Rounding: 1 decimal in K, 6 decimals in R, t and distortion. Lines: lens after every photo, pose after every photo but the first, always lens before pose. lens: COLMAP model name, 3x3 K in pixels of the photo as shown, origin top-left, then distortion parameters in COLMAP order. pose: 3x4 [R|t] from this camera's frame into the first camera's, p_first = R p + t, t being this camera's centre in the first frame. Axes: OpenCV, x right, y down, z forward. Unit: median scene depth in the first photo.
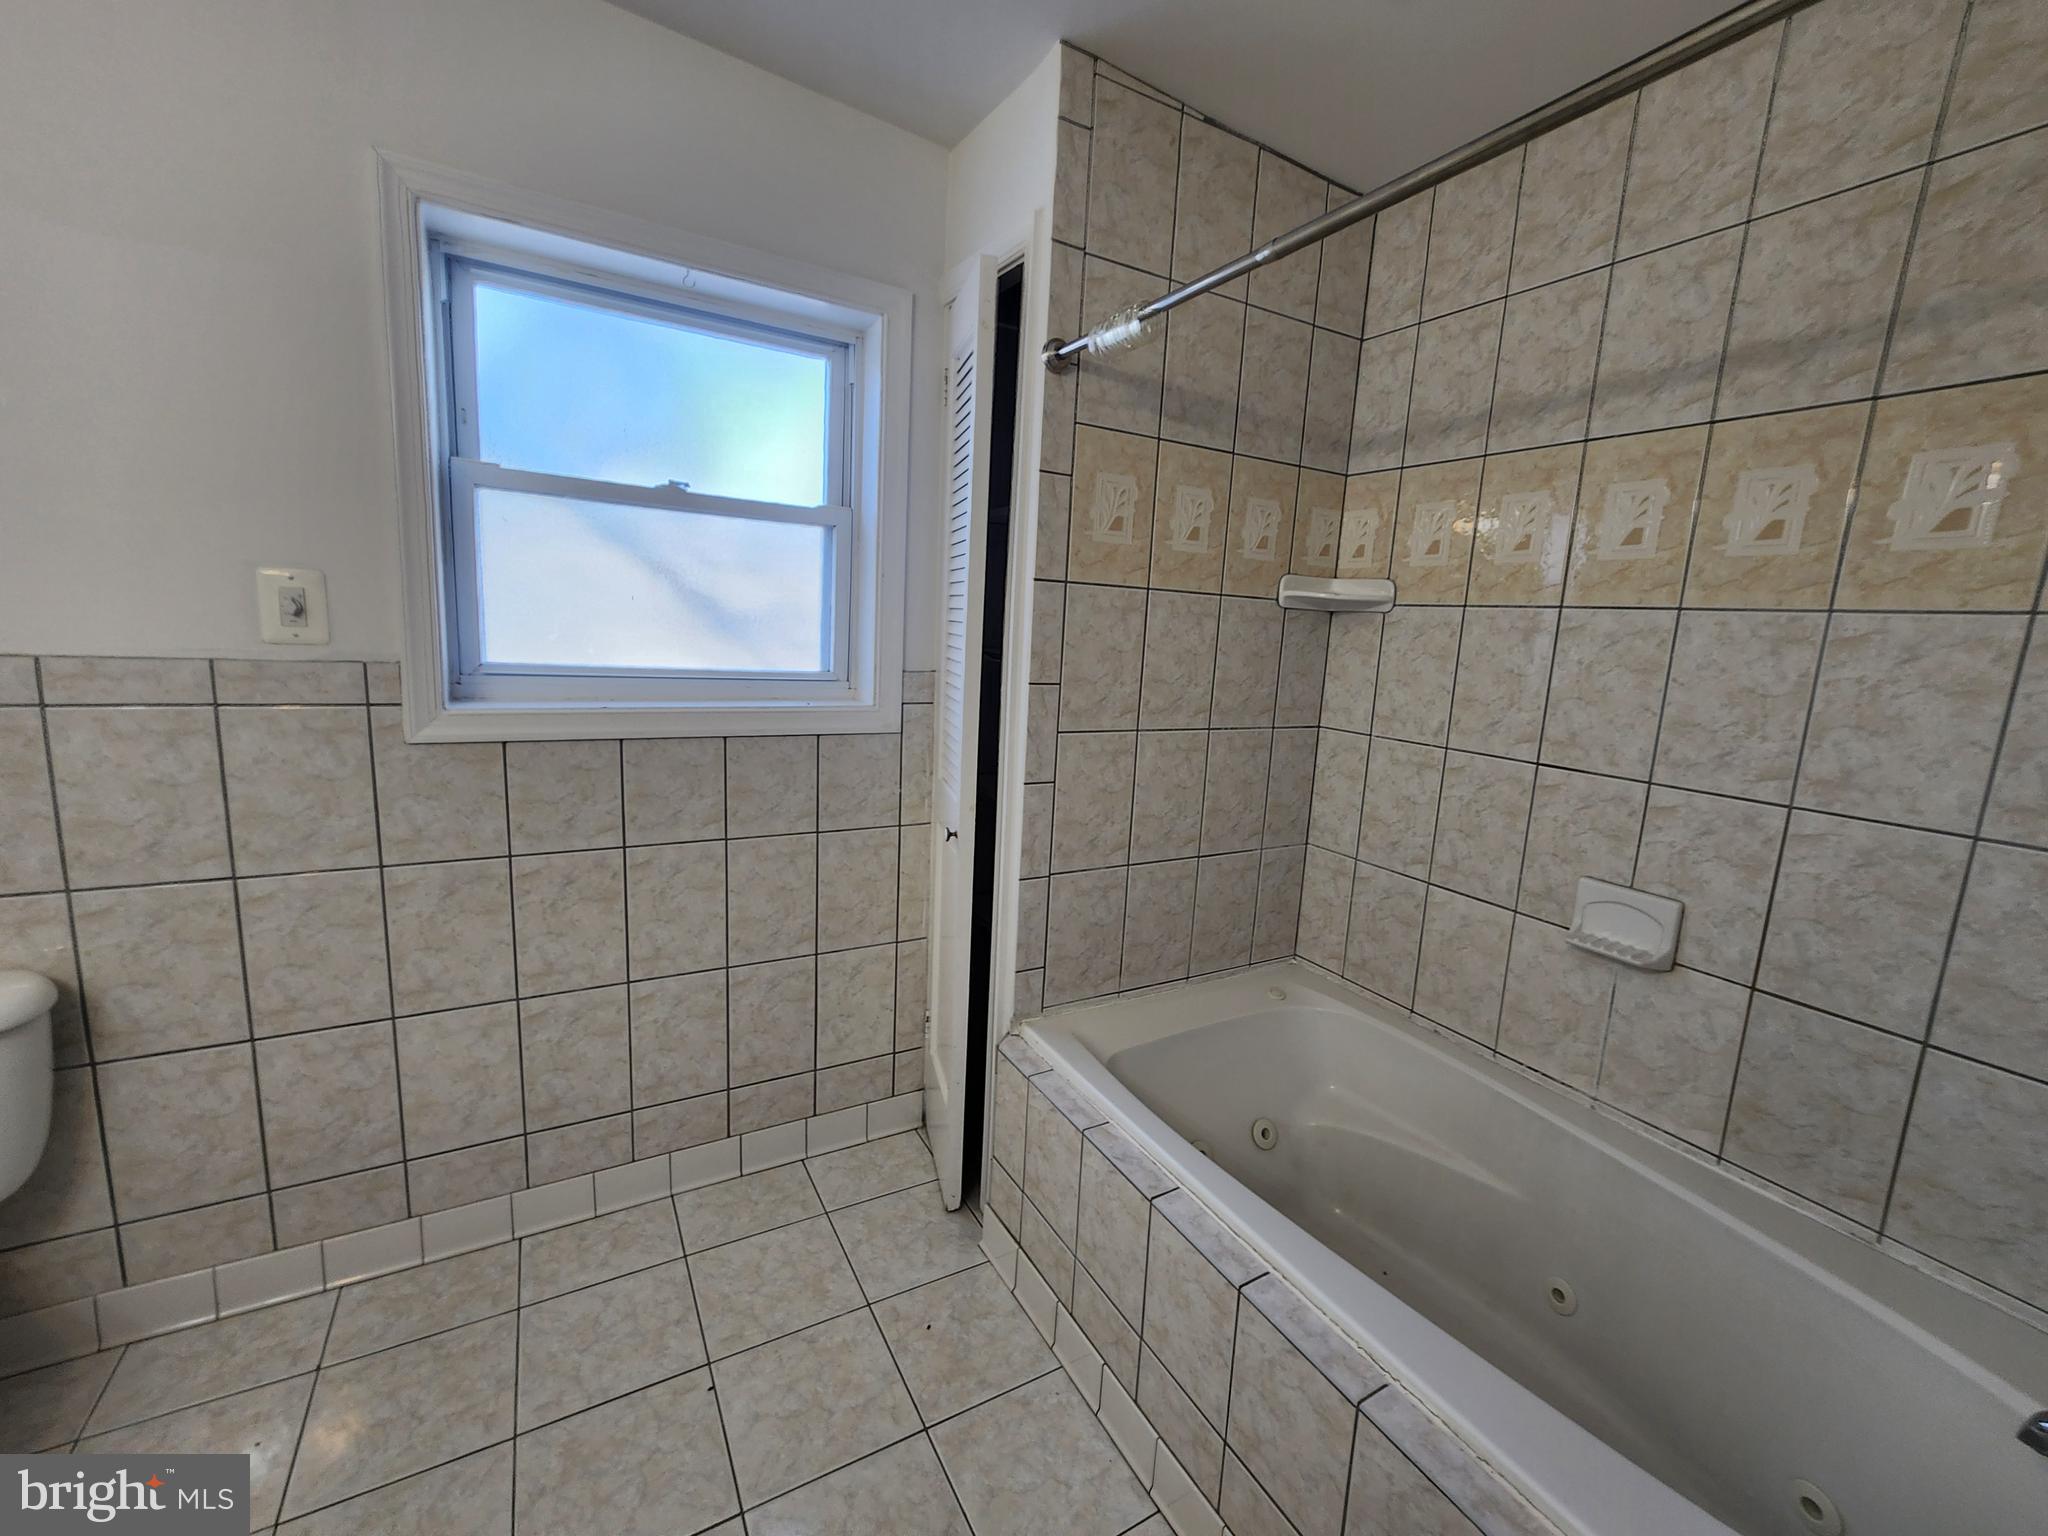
lens RADIAL K [[873.2, 0, 1068.2], [0, 873.2, 768.5], [0, 0, 1]] dist [0.003075, 0.000357]
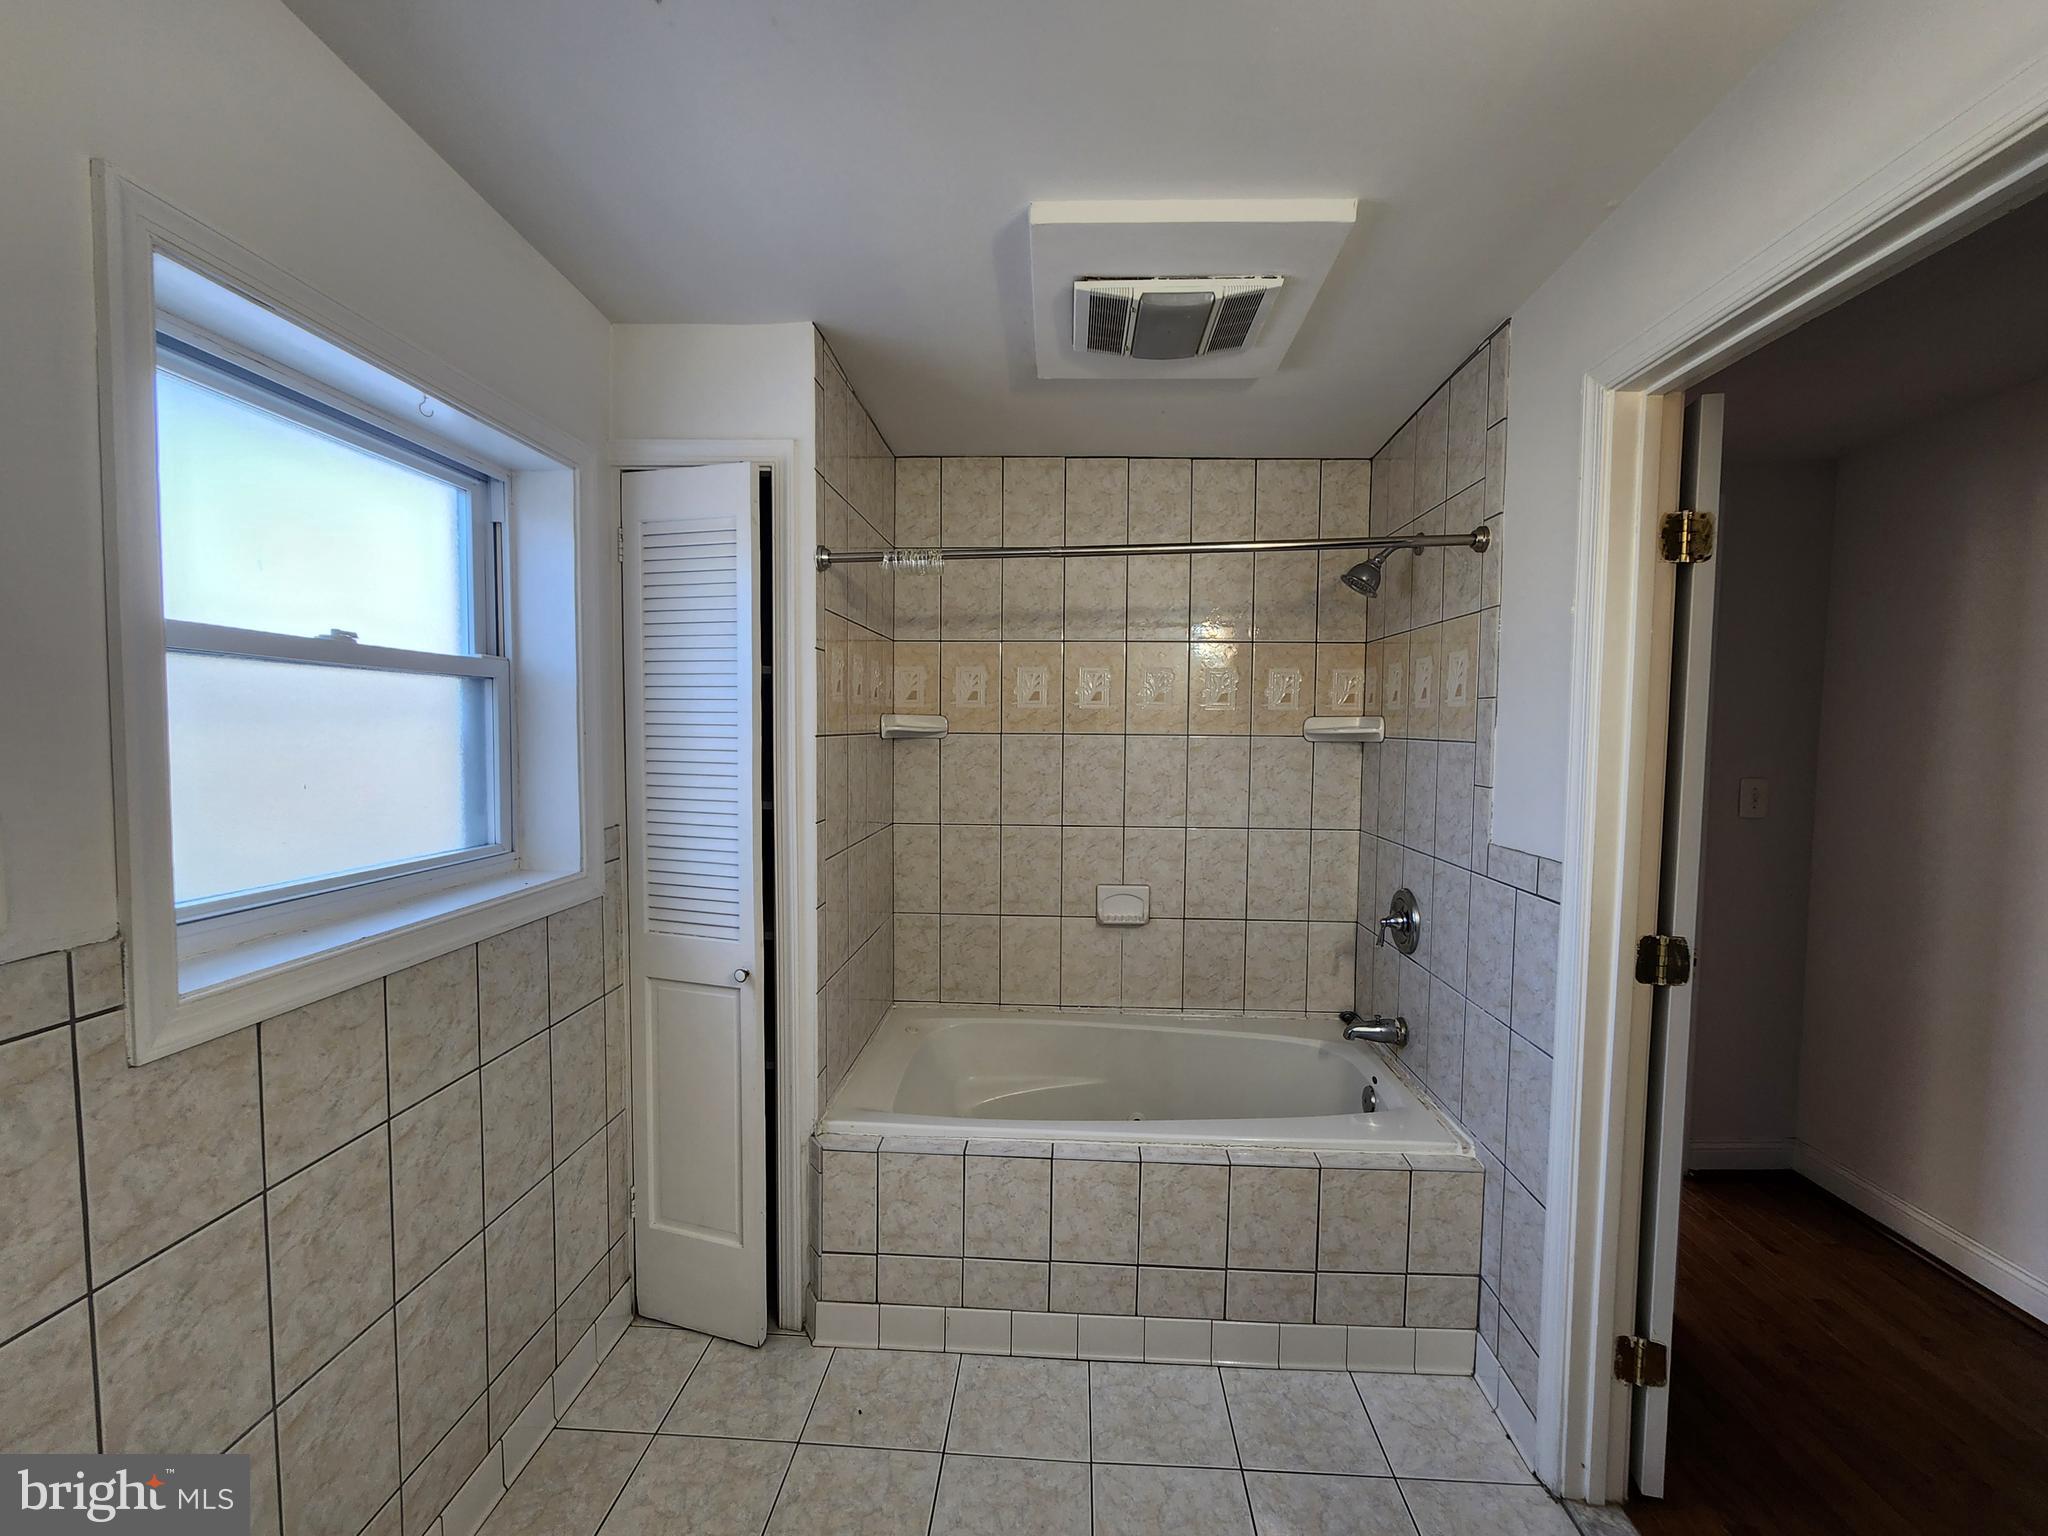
lens RADIAL K [[841.2, 0, 1041.7], [0, 841.2, 770.9], [0, 0, 1]] dist [-0.000089, -0.000369]
pose [[0.551282, -0.095180, 0.828872, -0.788448], [0.159356, 0.987194, 0.007372, -0.123389], [-0.818959, 0.128022, 0.559389, 0.108421]]
